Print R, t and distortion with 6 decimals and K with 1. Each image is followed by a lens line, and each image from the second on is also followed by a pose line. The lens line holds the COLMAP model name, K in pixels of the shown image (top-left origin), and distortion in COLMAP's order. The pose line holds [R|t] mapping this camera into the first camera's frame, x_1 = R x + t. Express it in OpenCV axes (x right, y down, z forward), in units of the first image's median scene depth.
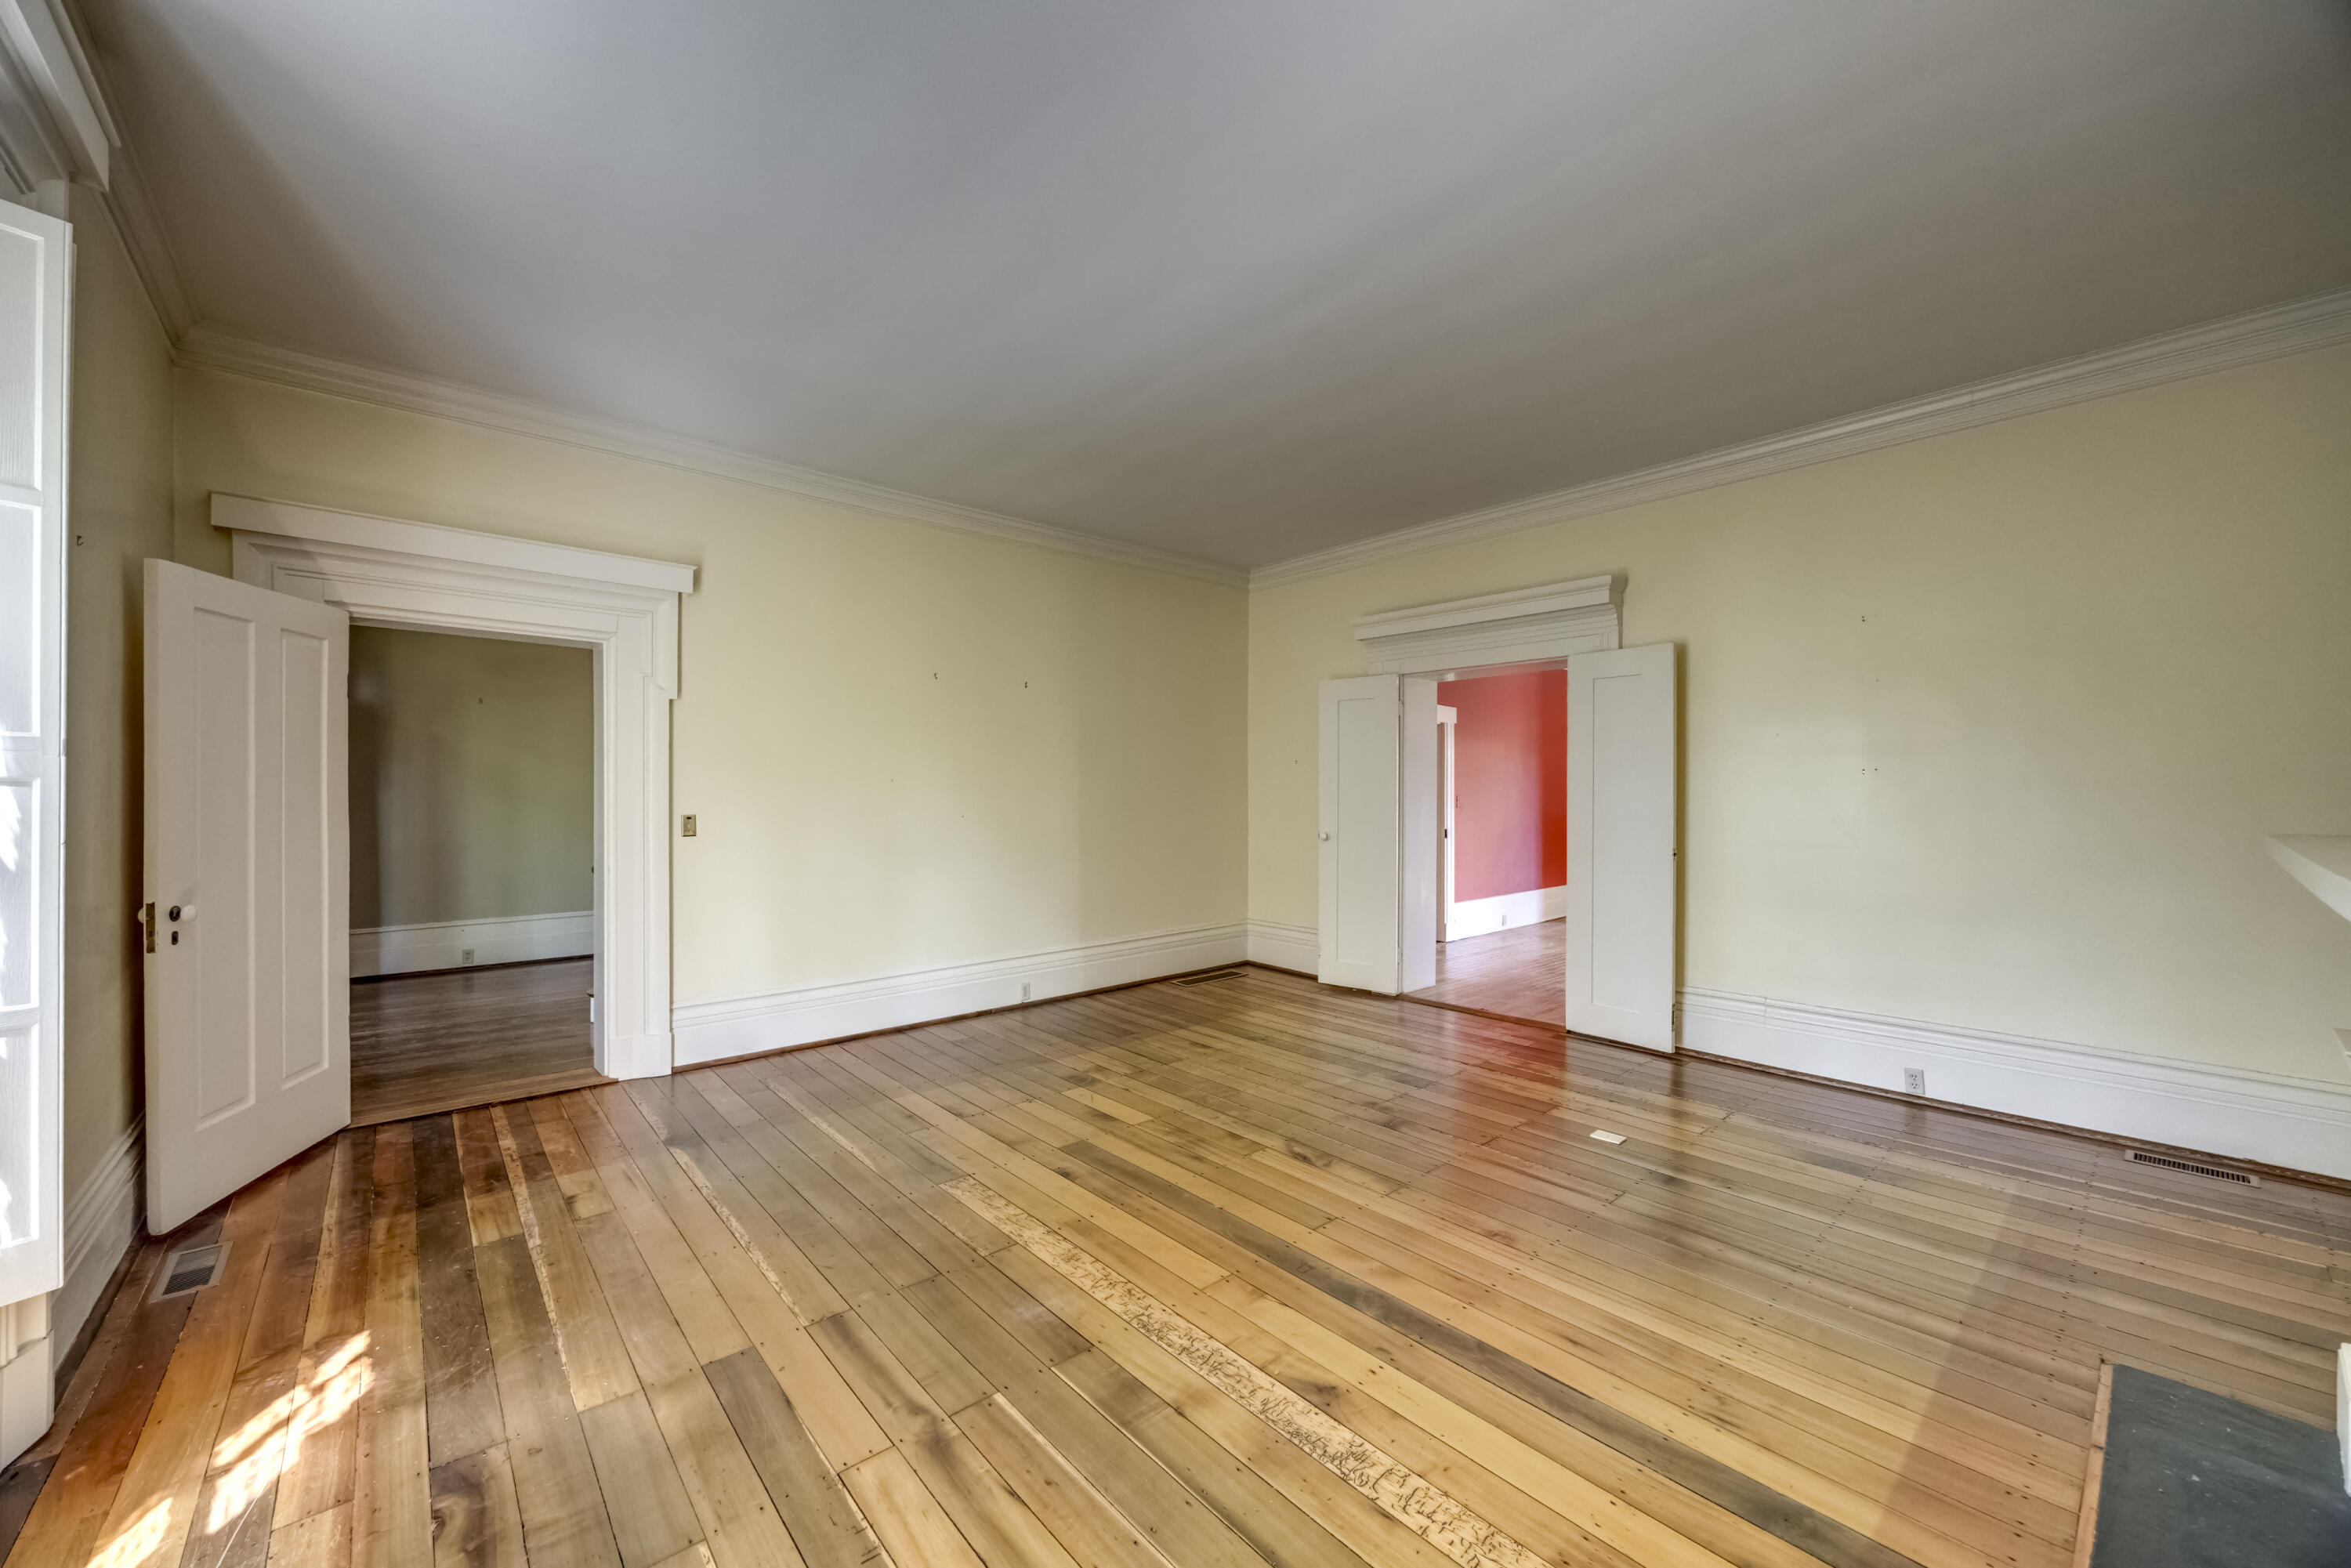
lens RADIAL K [[897.6, 0, 1176.6], [0, 897.6, 788.8], [0, 0, 1]] dist [-0.007288, 0.001122]
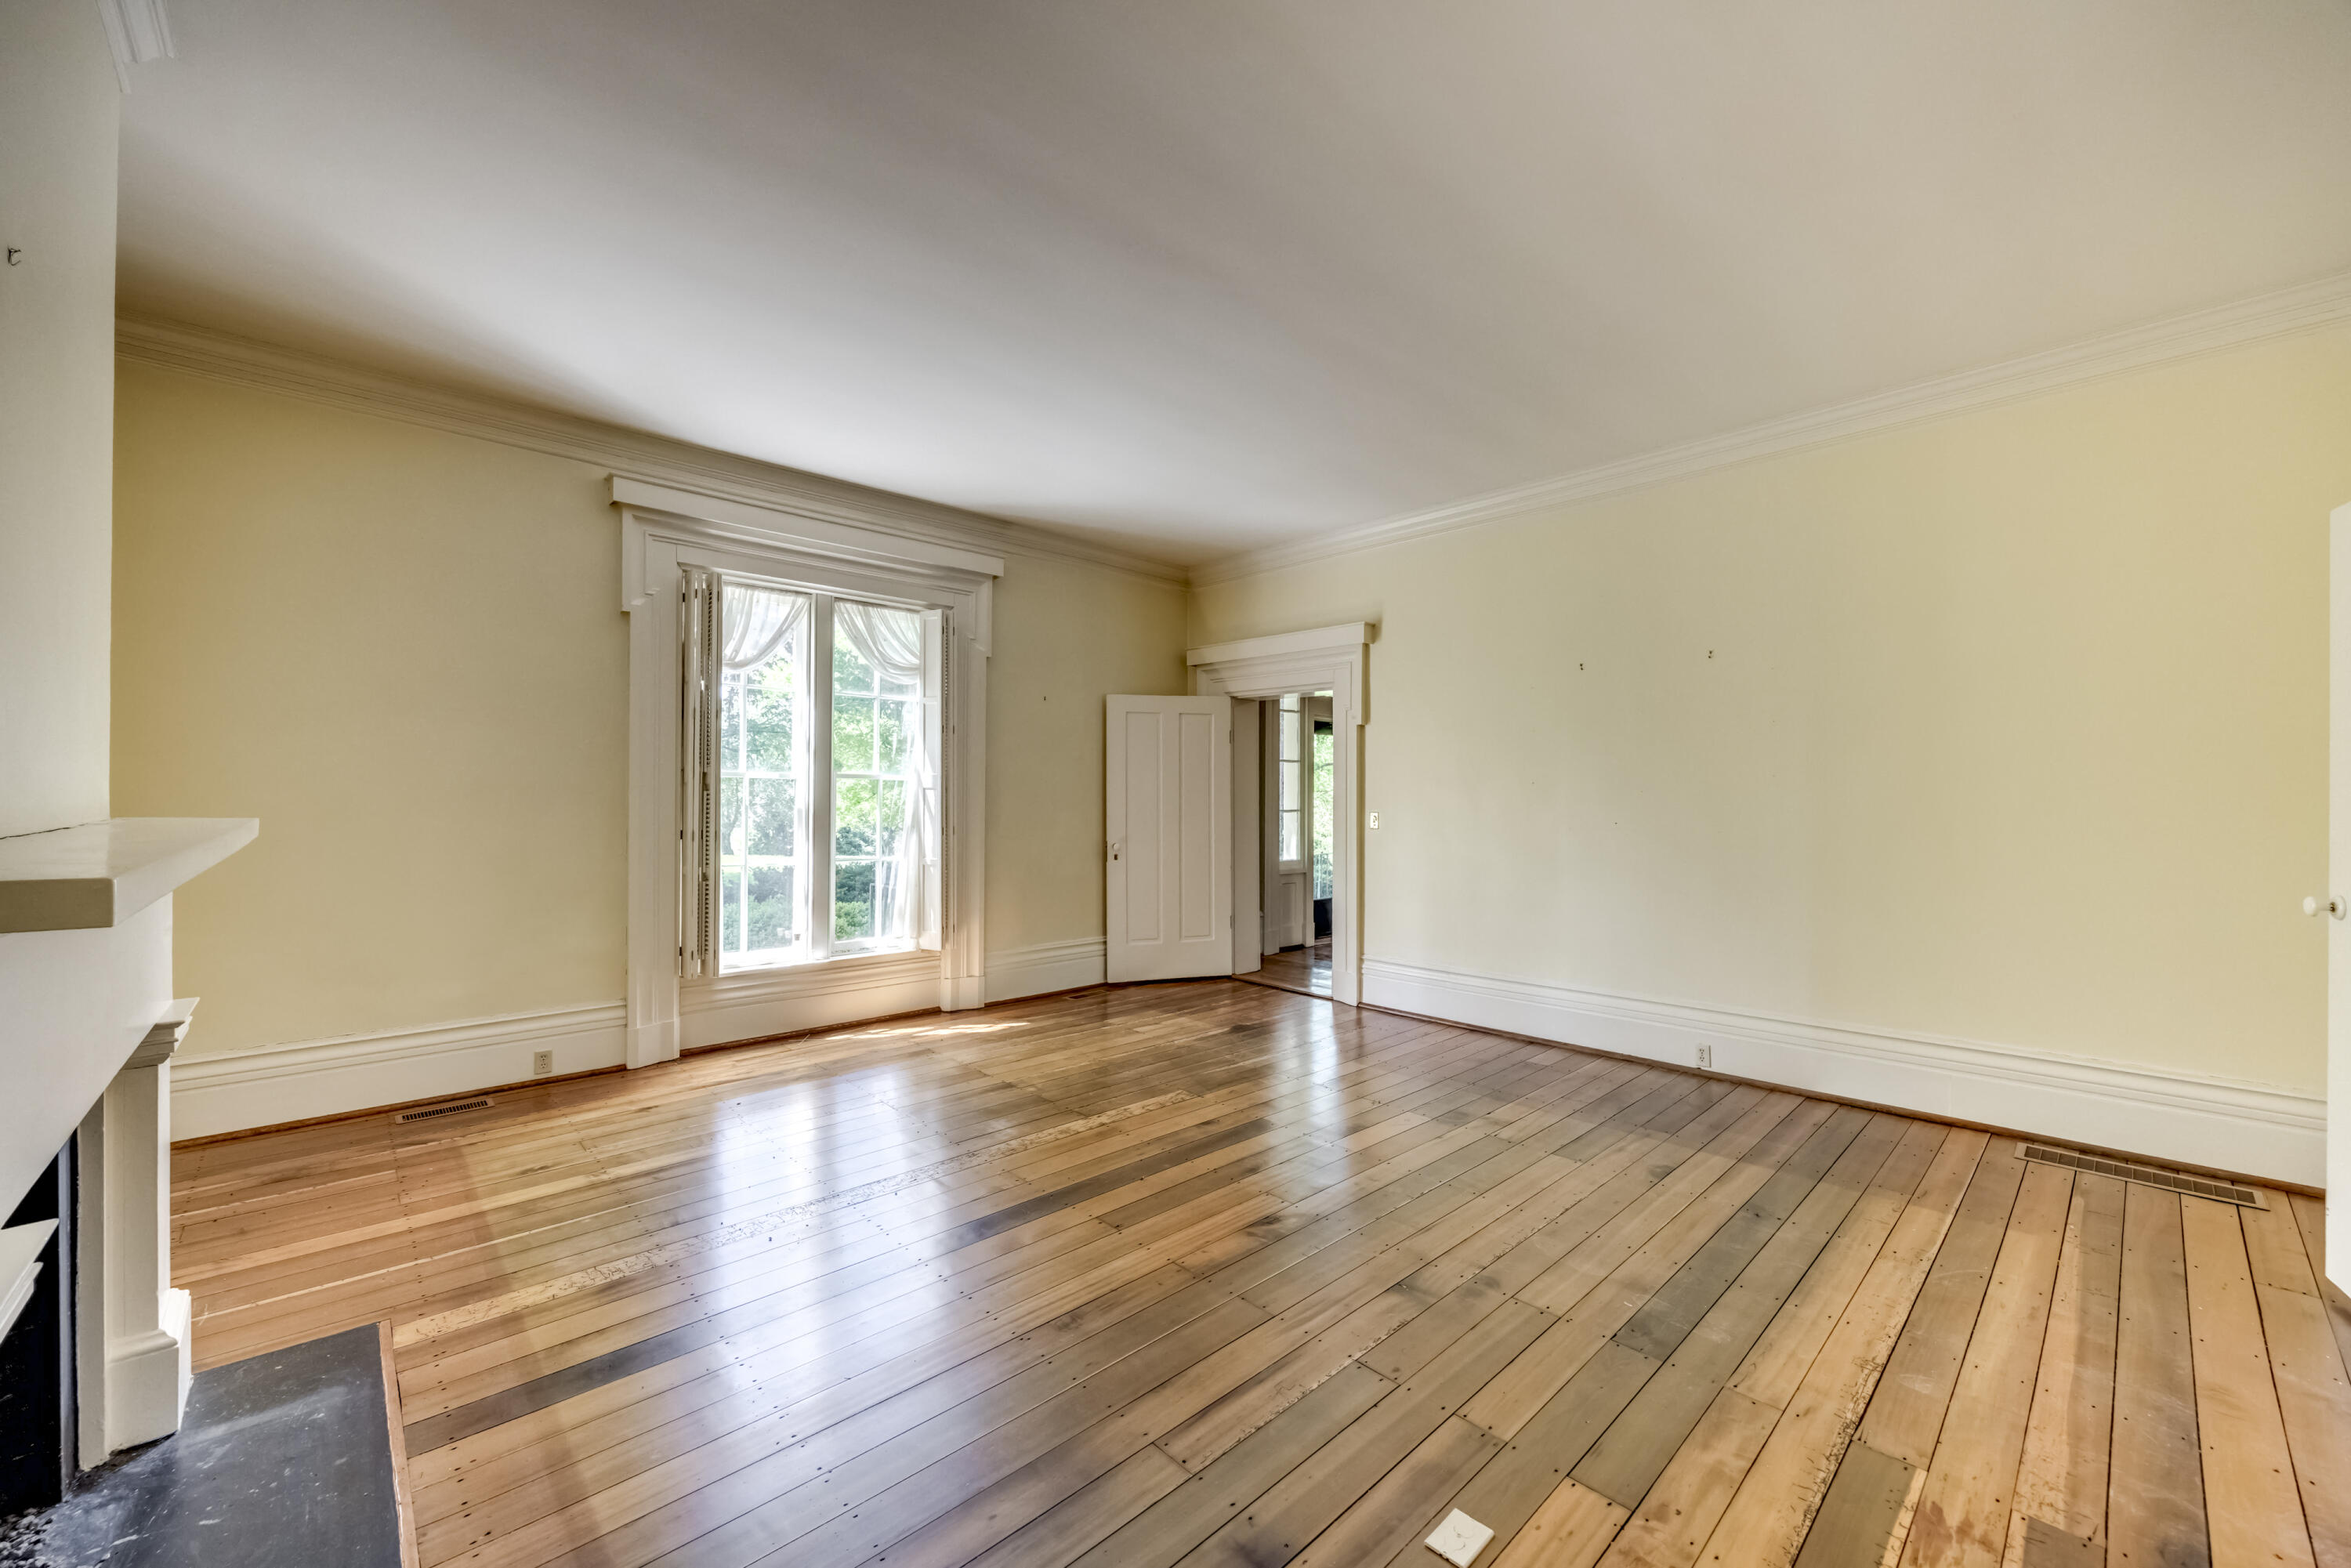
lens RADIAL K [[897.6, 0, 1175.4], [0, 897.6, 792.4], [0, 0, 1]] dist [-0.007288, 0.001122]
pose [[0.025694, -0.008250, -0.999636, 0.789633], [-0.002103, 0.999963, -0.008307, 0.012935], [0.999668, 0.002316, 0.025676, 0.716888]]
